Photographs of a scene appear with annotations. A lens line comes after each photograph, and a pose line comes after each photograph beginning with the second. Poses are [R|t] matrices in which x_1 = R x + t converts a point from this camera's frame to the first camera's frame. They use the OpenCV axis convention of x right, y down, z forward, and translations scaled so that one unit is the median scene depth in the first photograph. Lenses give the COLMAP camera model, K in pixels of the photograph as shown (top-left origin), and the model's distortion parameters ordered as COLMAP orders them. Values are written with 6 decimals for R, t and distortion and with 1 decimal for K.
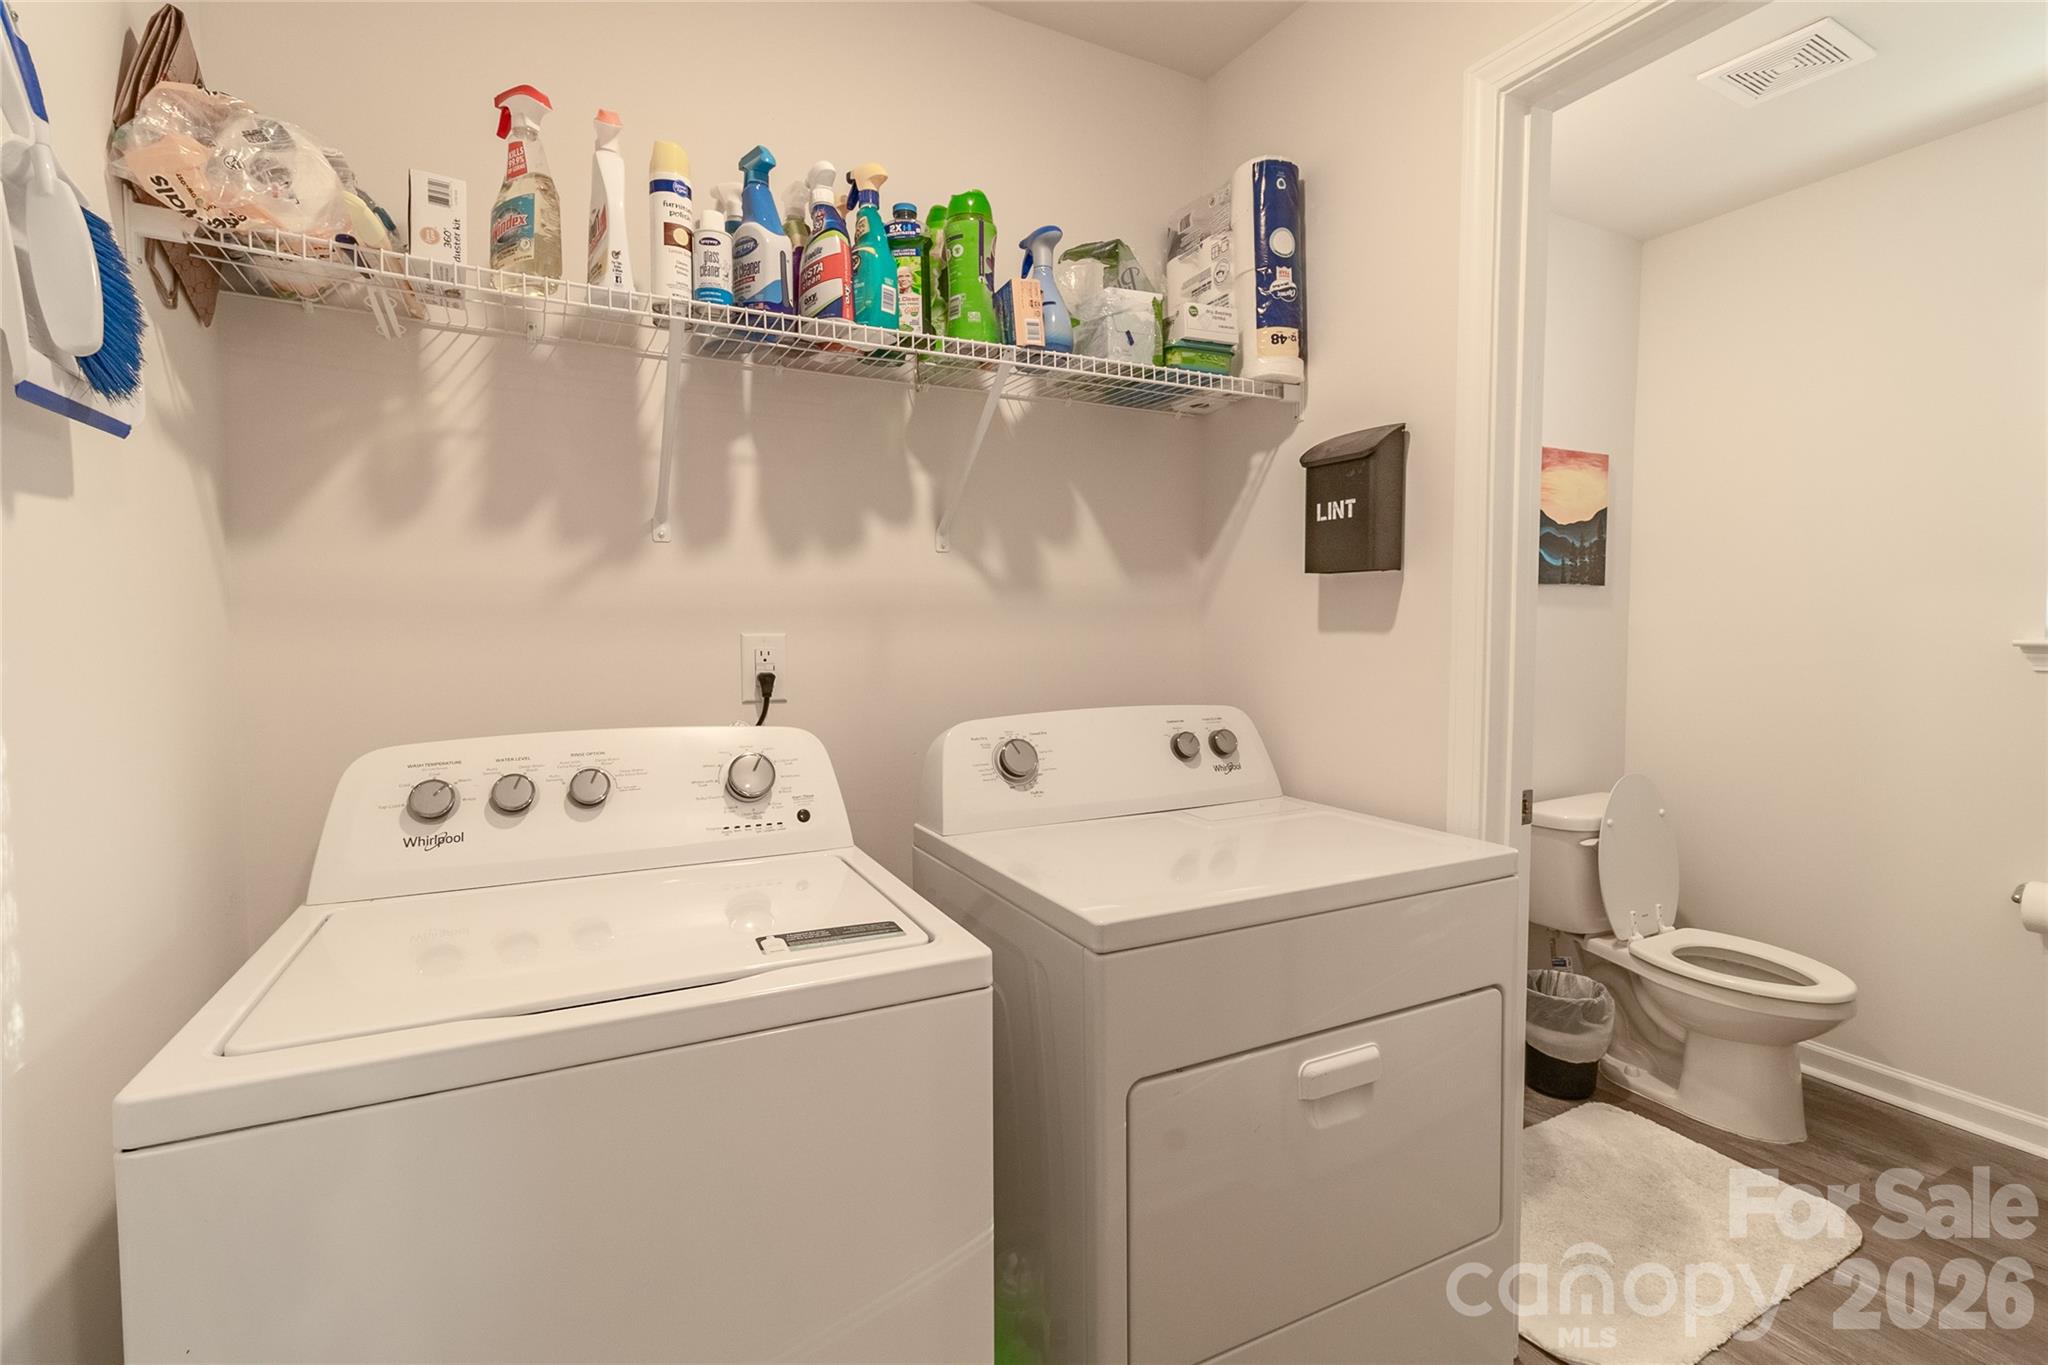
lens RADIAL K [[953.7, 0, 1018.4], [0, 953.7, 661.6], [0, 0, 1]] dist [-0.000375, -0.001229]
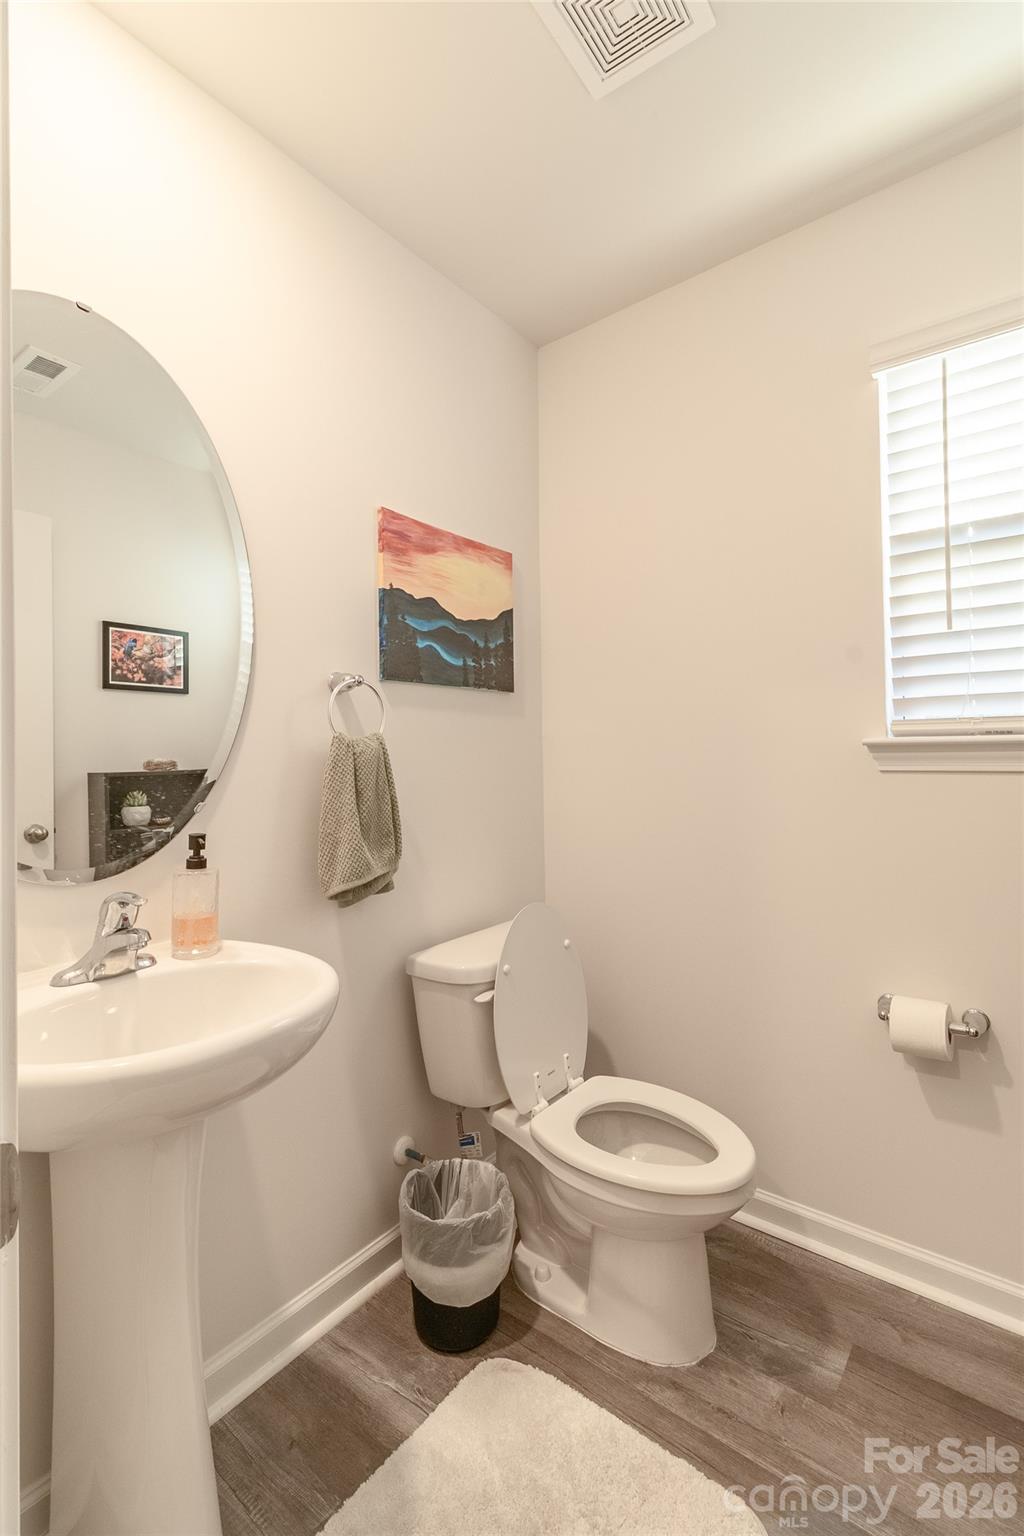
lens RADIAL K [[715.3, 0, 491.0], [0, 715.3, 742.1], [0, 0, 1]] dist [-0.000375, -0.001229]
pose [[0.920980, -0.007825, 0.389531, 0.368243], [0.031917, 0.997953, -0.055417, 0.007610], [-0.388300, 0.063471, 0.919345, 0.424220]]
